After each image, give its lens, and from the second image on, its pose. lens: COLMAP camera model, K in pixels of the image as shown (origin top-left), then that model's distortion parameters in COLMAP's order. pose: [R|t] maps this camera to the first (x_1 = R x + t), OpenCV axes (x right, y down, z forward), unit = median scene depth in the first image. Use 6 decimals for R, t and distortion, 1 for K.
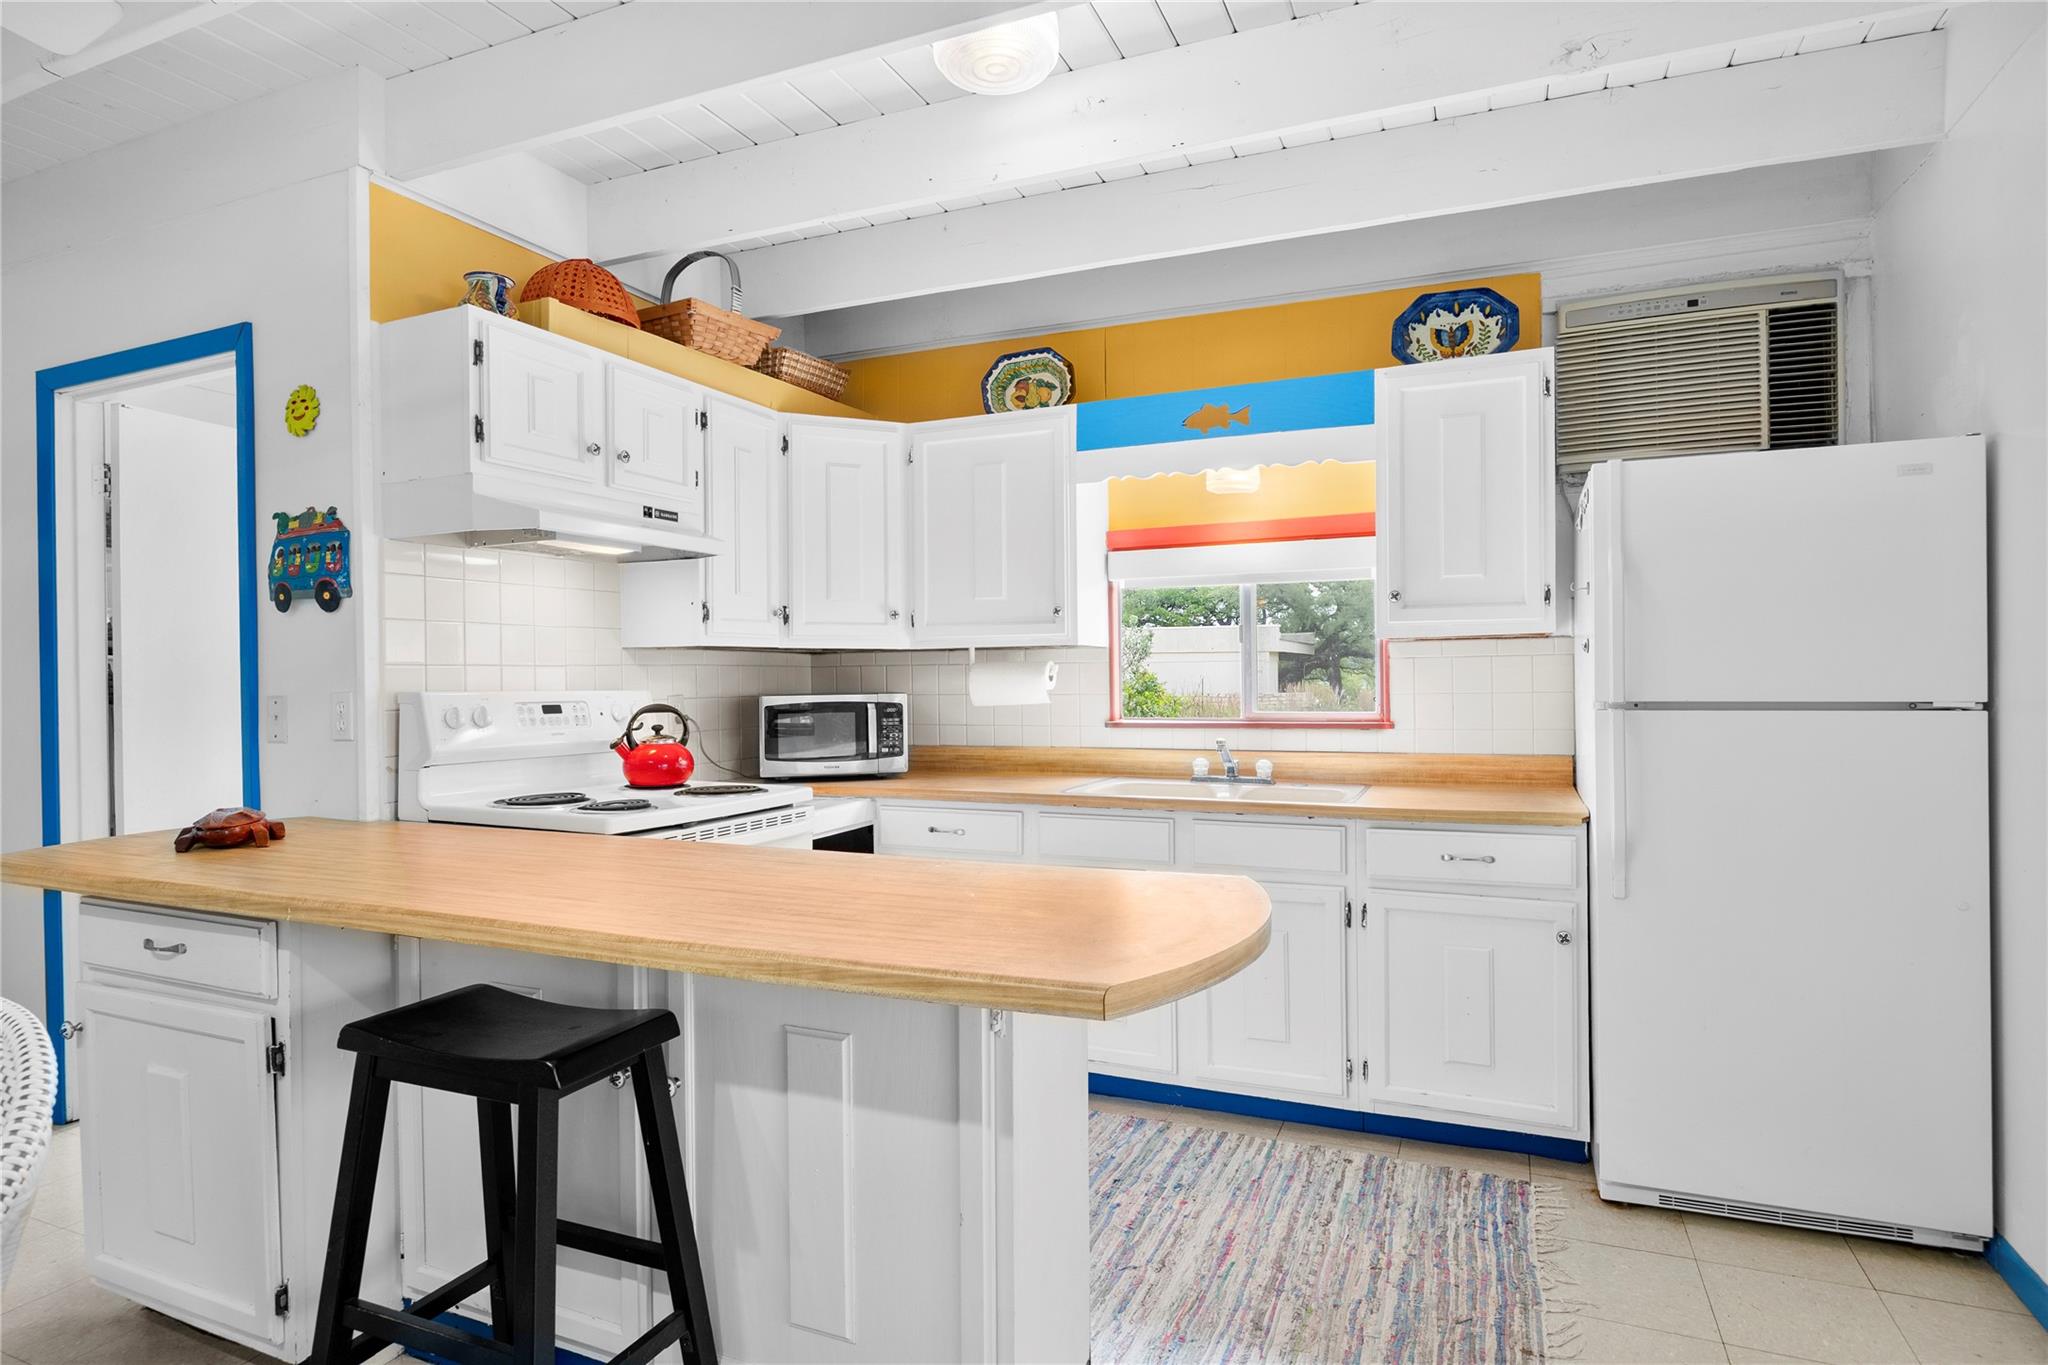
lens RADIAL K [[1109.6, 0, 1026.5], [0, 1109.6, 677.8], [0, 0, 1]] dist [-0.002277, -0.003134]
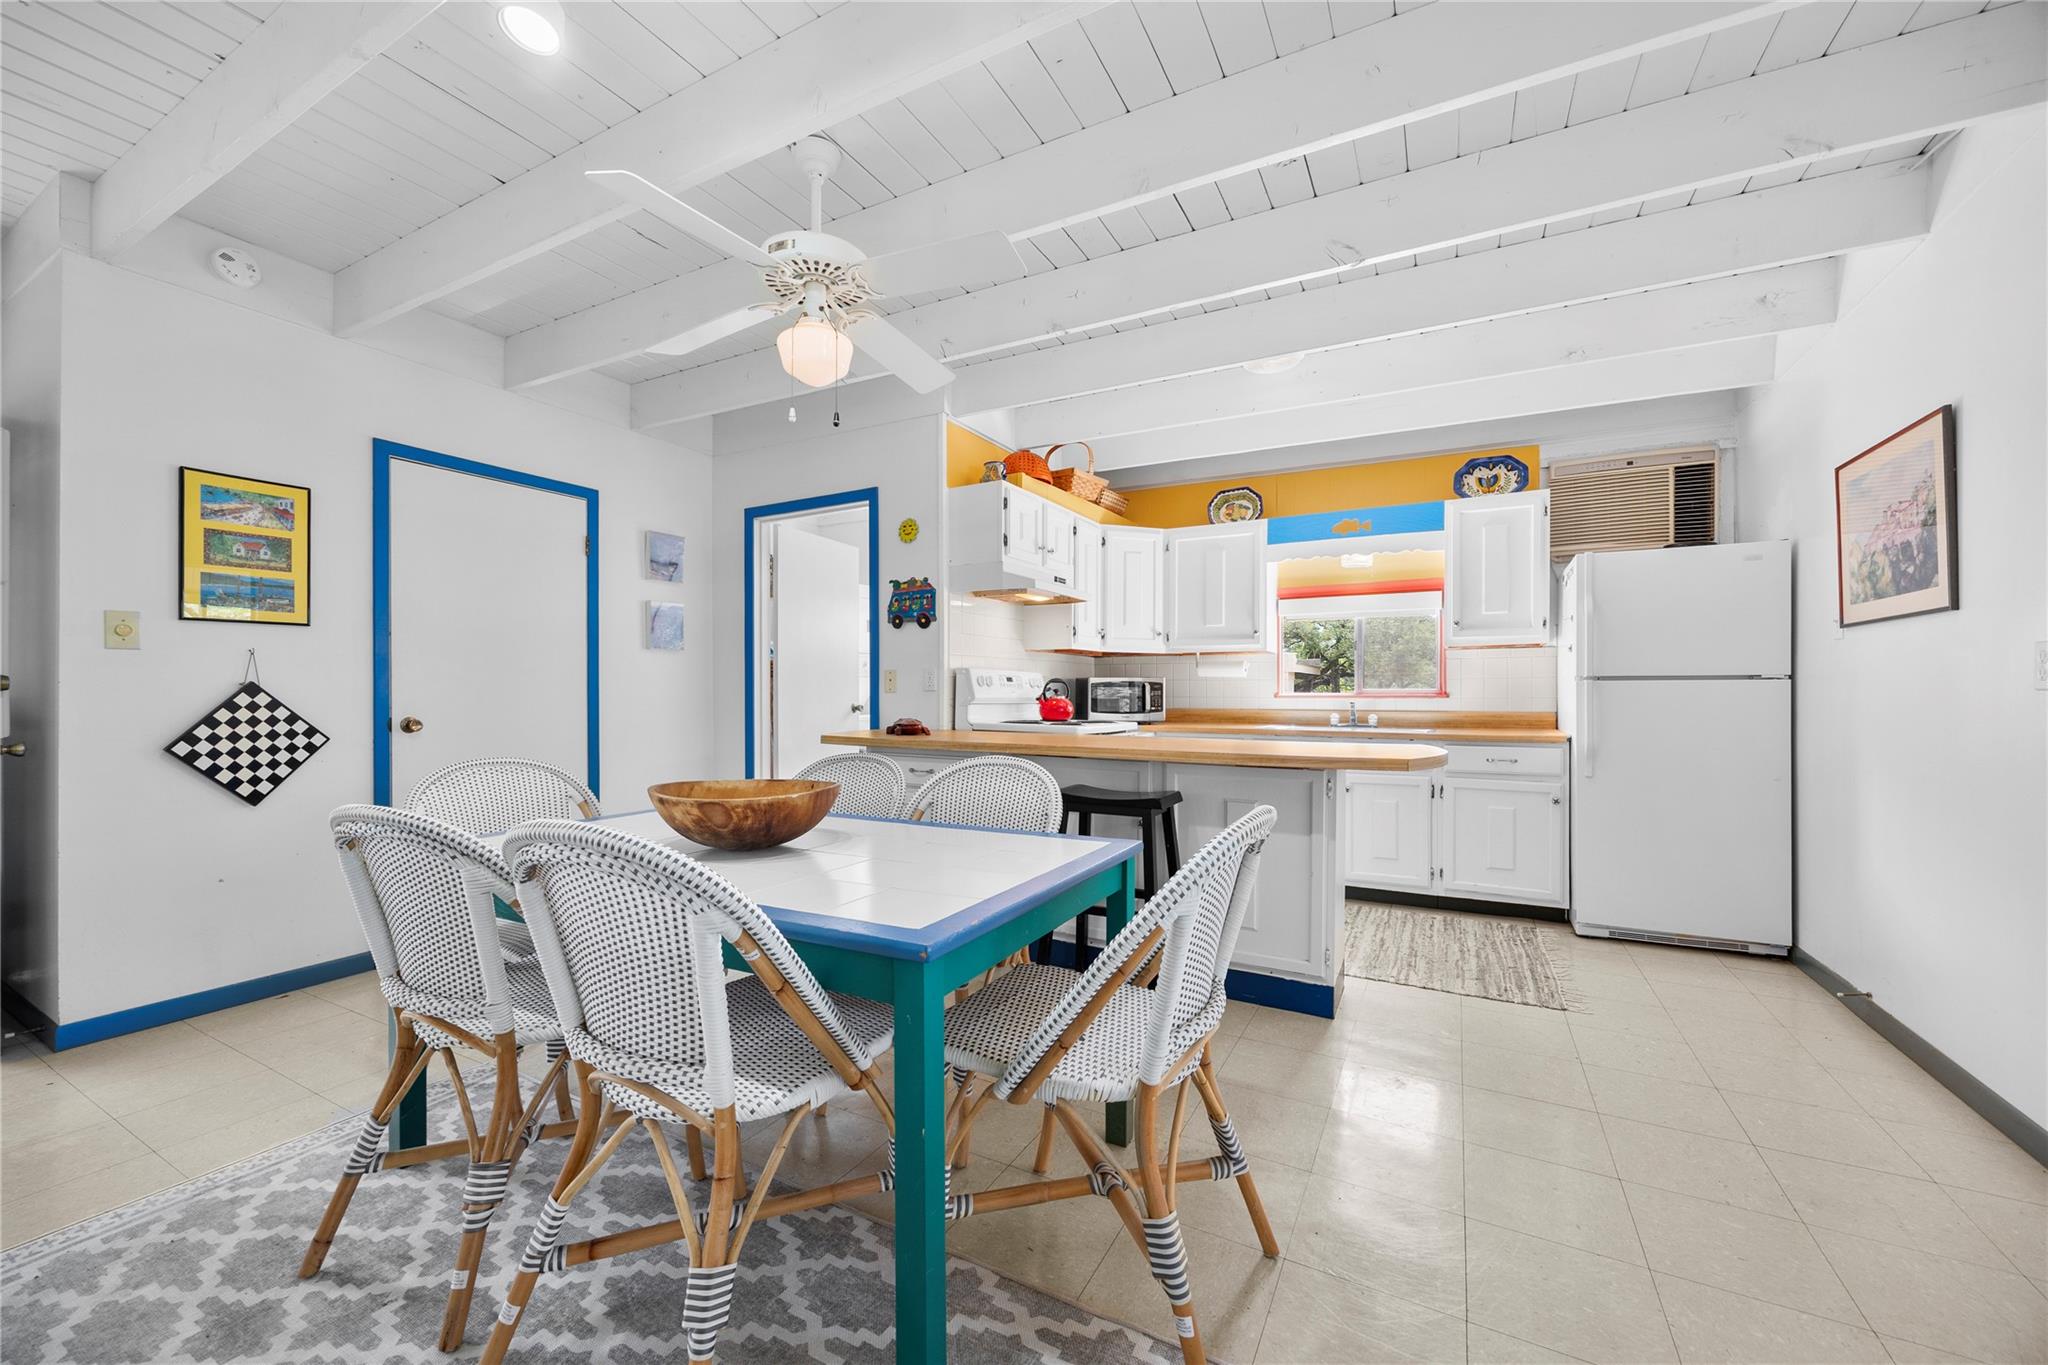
lens RADIAL K [[794.1, 0, 1022.7], [0, 794.1, 690.4], [0, 0, 1]] dist [-0.003096, 0.000538]
pose [[0.995409, 0.010972, -0.095085, -0.265090], [-0.011015, 0.999939, 0.000070, 0.046656], [0.095080, 0.000978, 0.995469, -0.393637]]
